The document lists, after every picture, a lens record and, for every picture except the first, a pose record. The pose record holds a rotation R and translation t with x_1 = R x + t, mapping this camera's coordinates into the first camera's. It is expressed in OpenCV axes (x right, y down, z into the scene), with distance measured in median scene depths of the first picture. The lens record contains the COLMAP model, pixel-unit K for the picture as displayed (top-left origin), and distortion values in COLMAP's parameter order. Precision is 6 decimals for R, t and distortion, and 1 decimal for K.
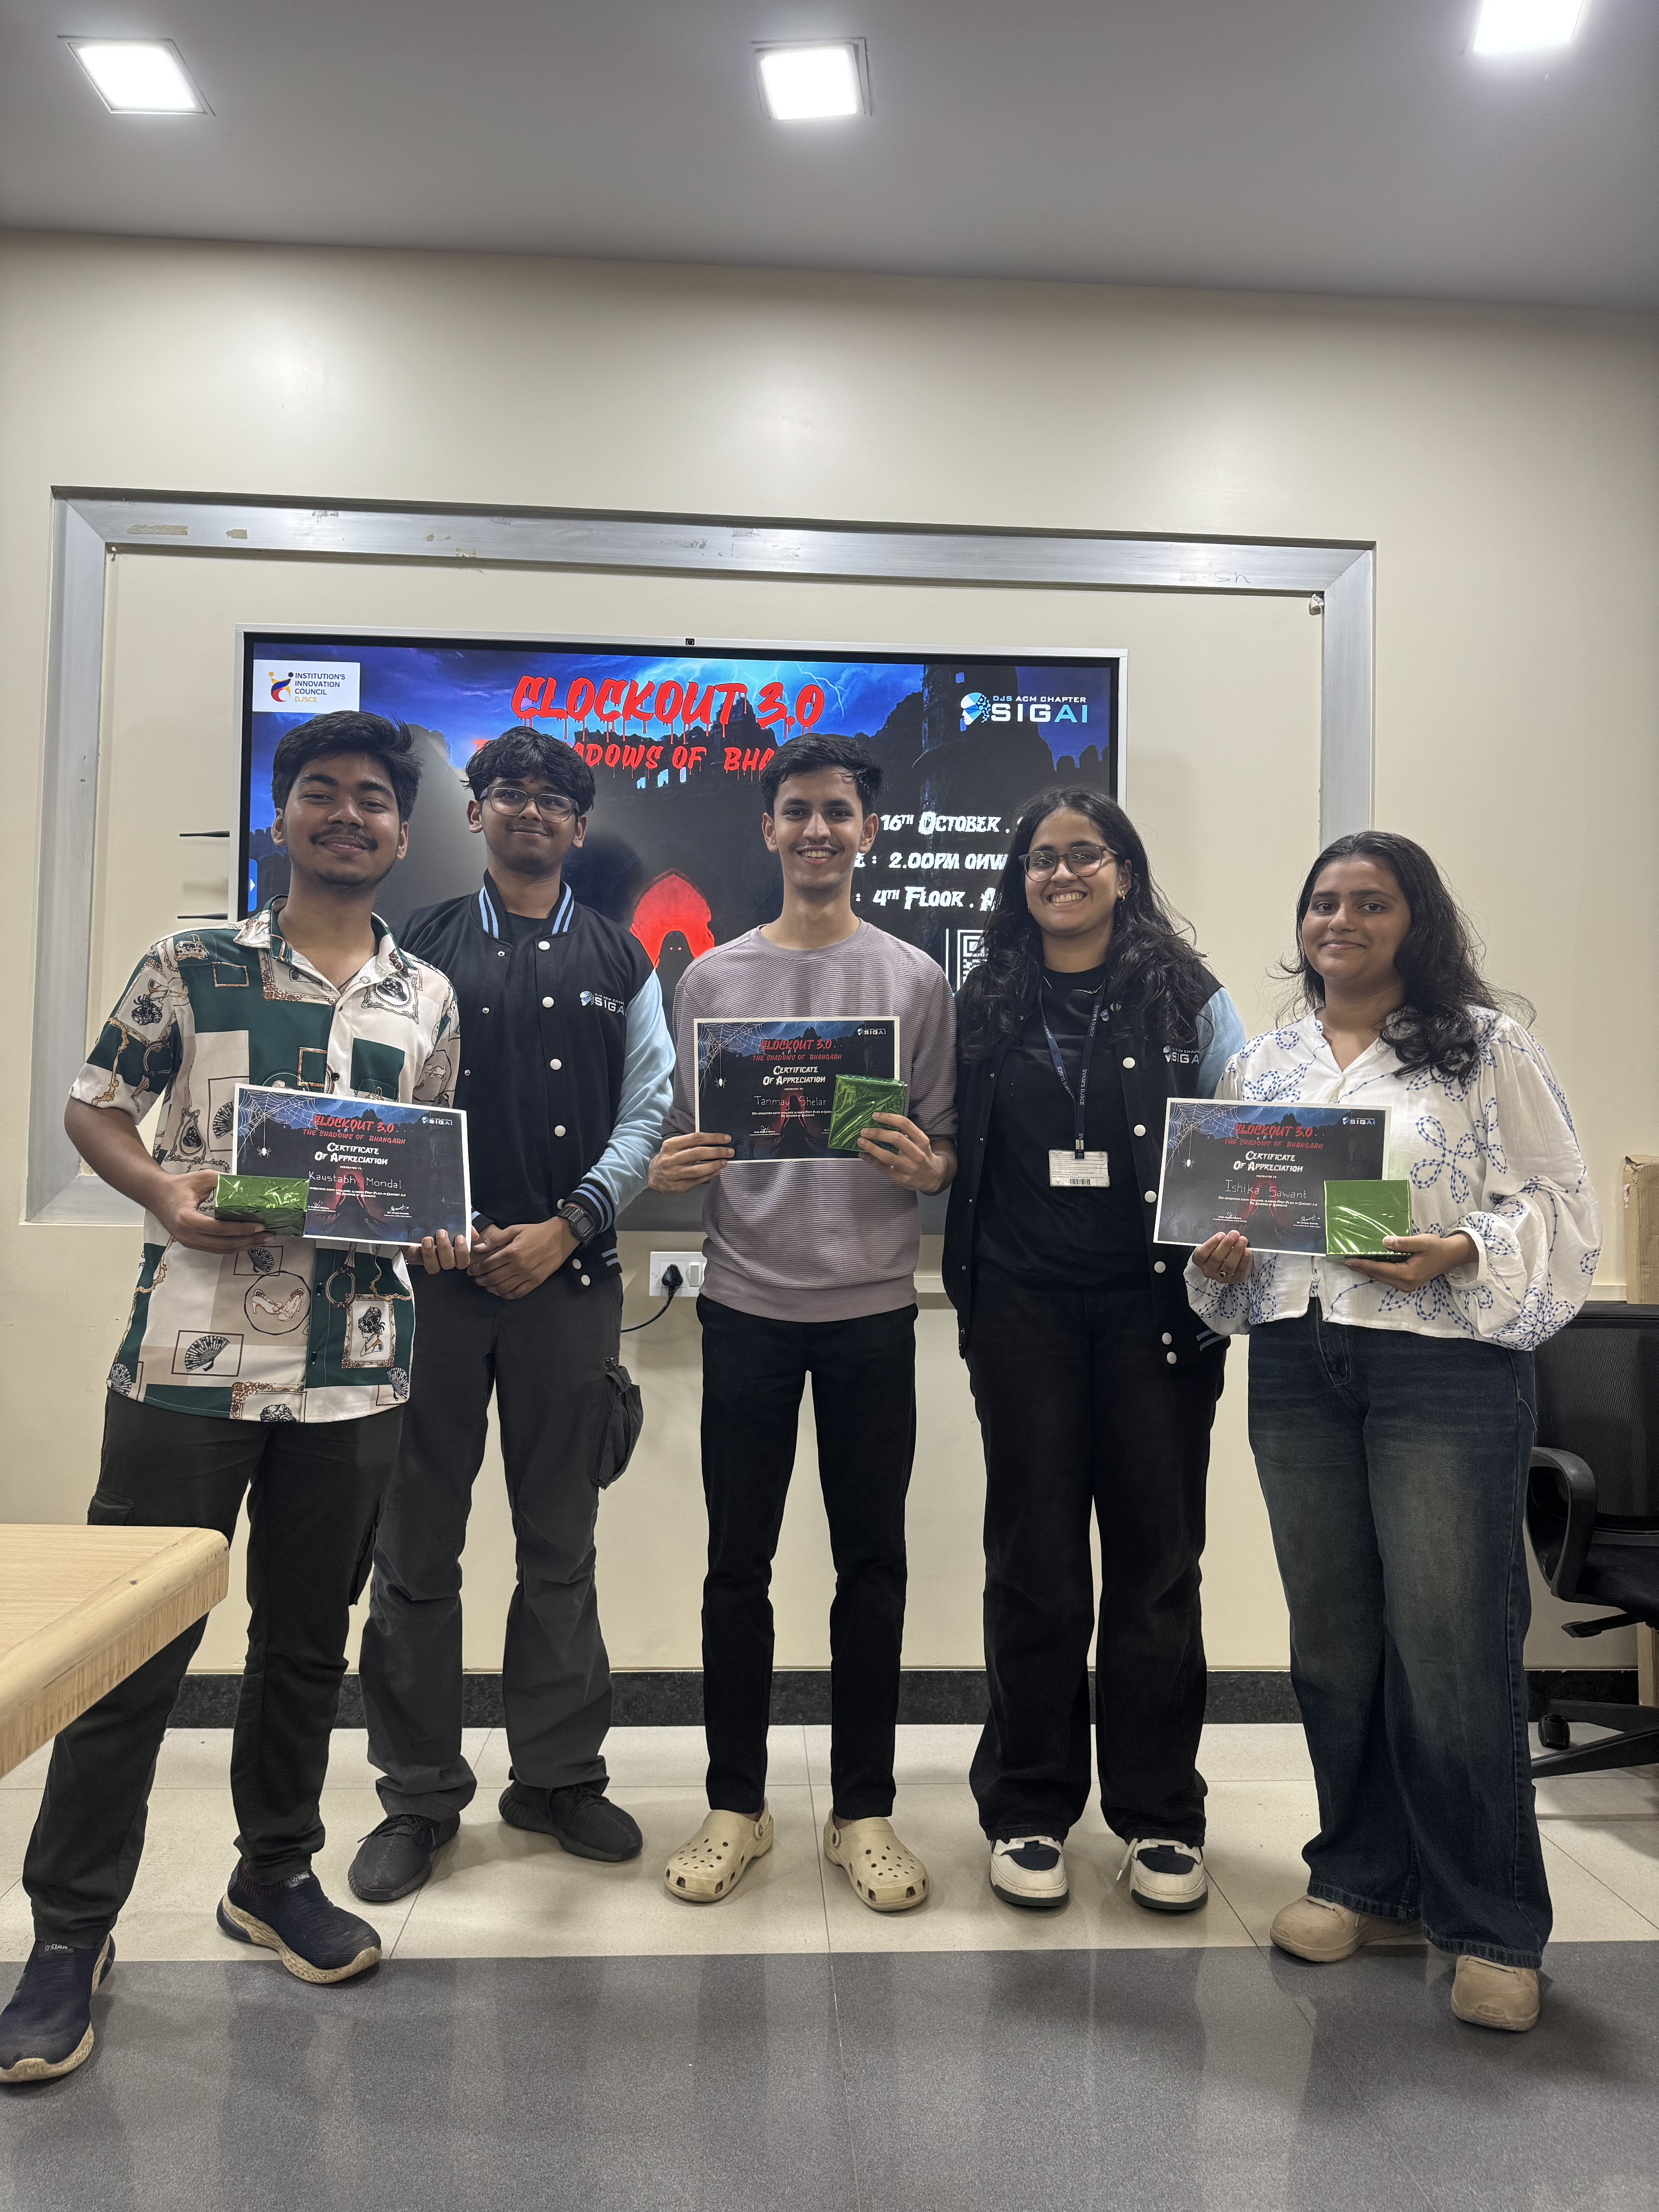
lens RADIAL K [[1541.4, 0, 830.6], [0, 1541.4, 1103.0], [0, 0, 1]] dist [-0.012782, -0.009579]
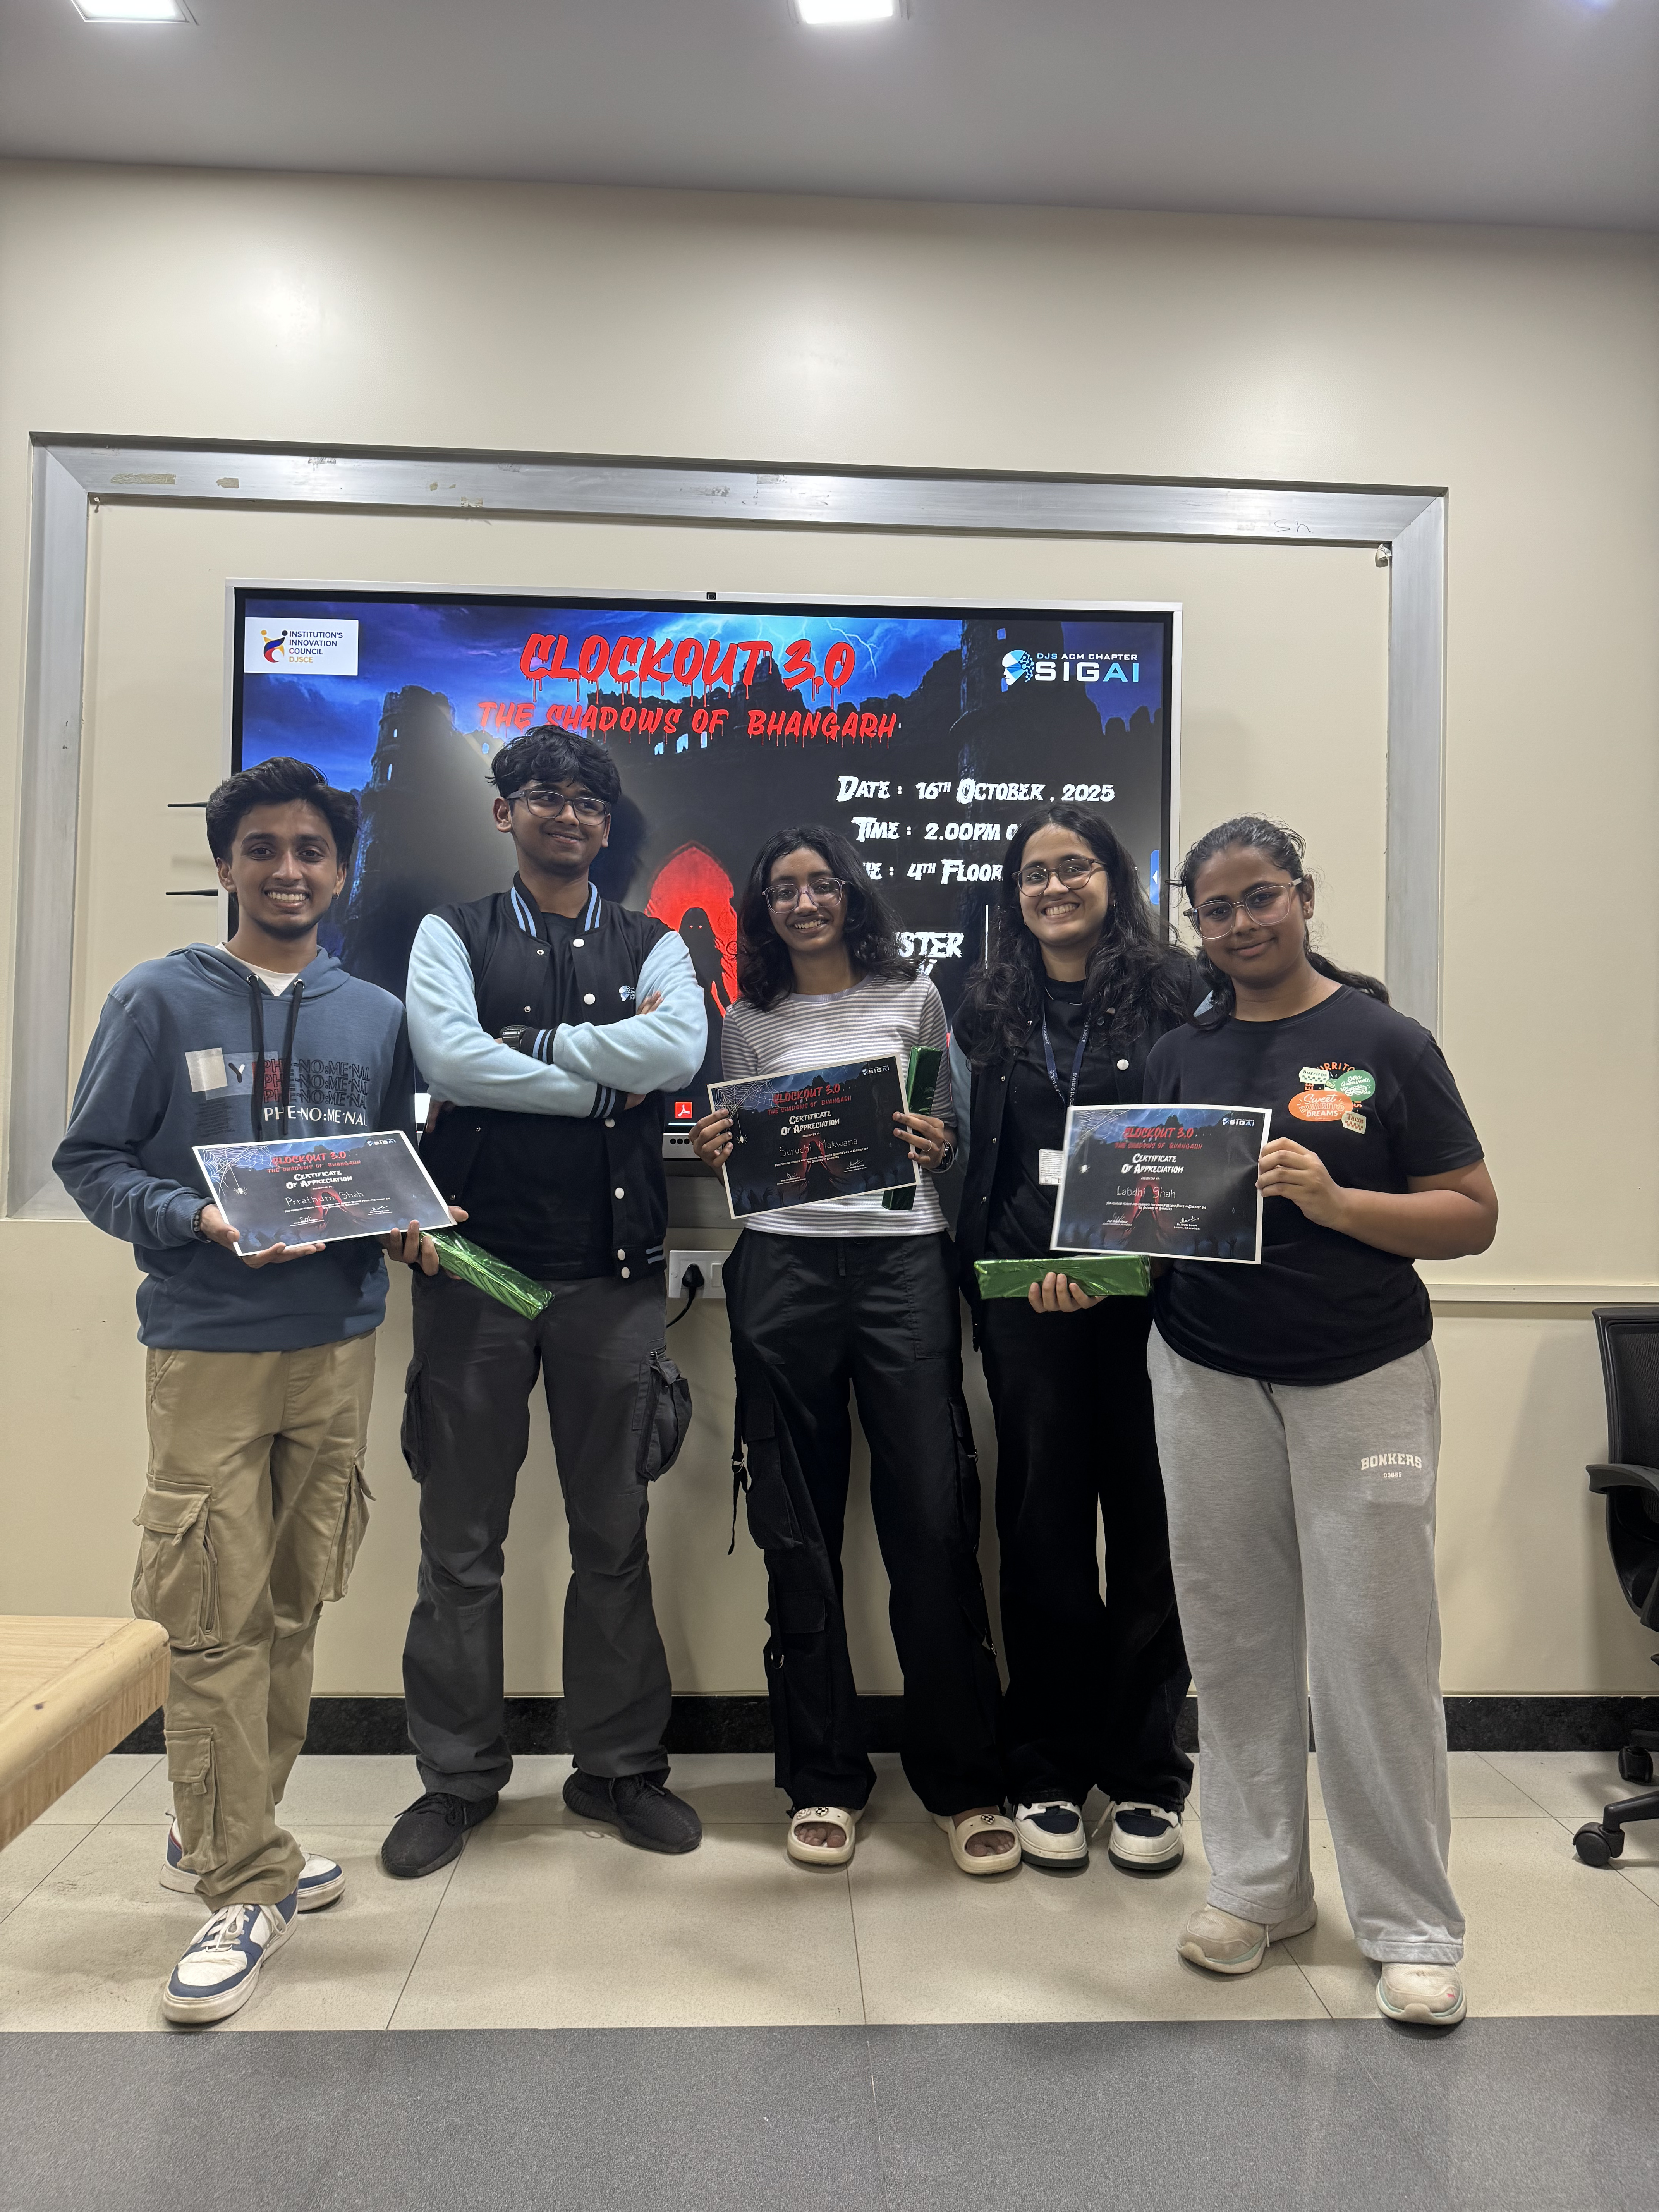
lens RADIAL K [[1541.4, 0, 827.0], [0, 1541.4, 1103.4], [0, 0, 1]] dist [-0.012782, -0.009579]
pose [[0.999888, 0.000662, -0.014965, -0.007144], [-0.000426, 0.999876, 0.015773, -0.007486], [0.014973, -0.015765, 0.999764, 0.064795]]
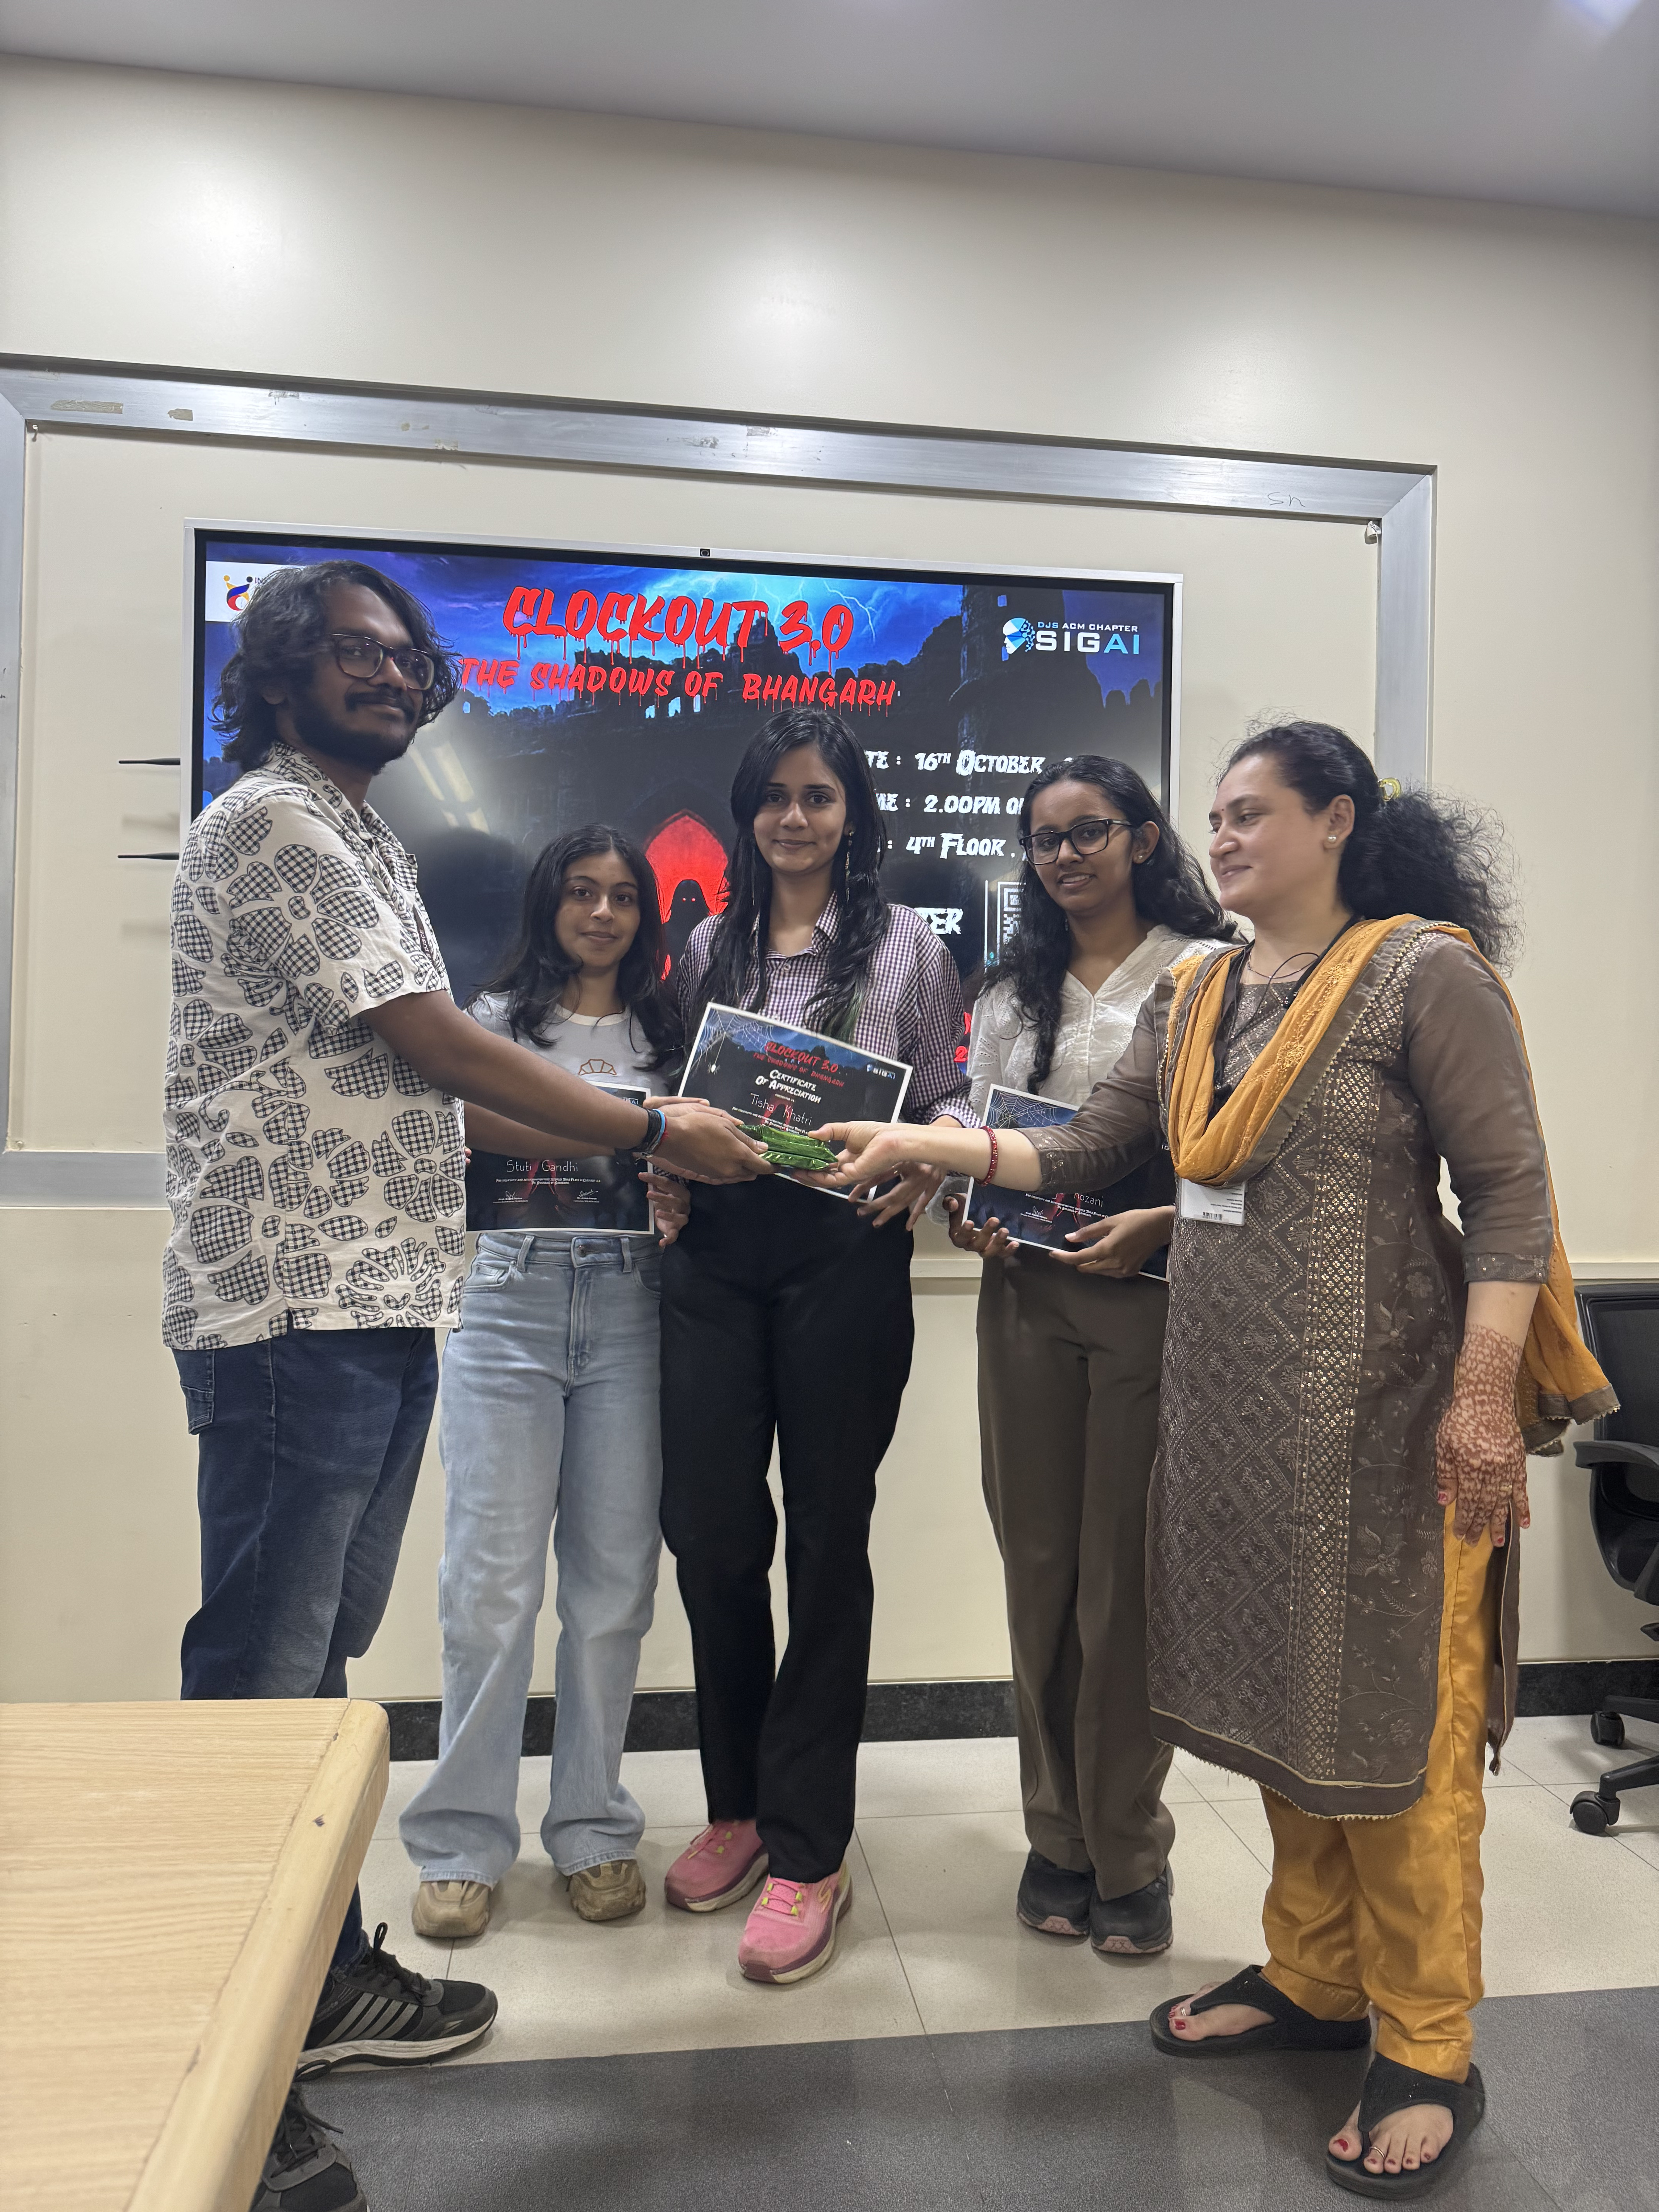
lens RADIAL K [[1541.4, 0, 816.6], [0, 1541.4, 1105.4], [0, 0, 1]] dist [-0.012782, -0.009579]
pose [[0.997563, 0.001214, 0.069757, -0.087902], [-0.004068, 0.999159, 0.040793, -0.016651], [-0.069649, -0.040978, 0.996730, 0.094232]]
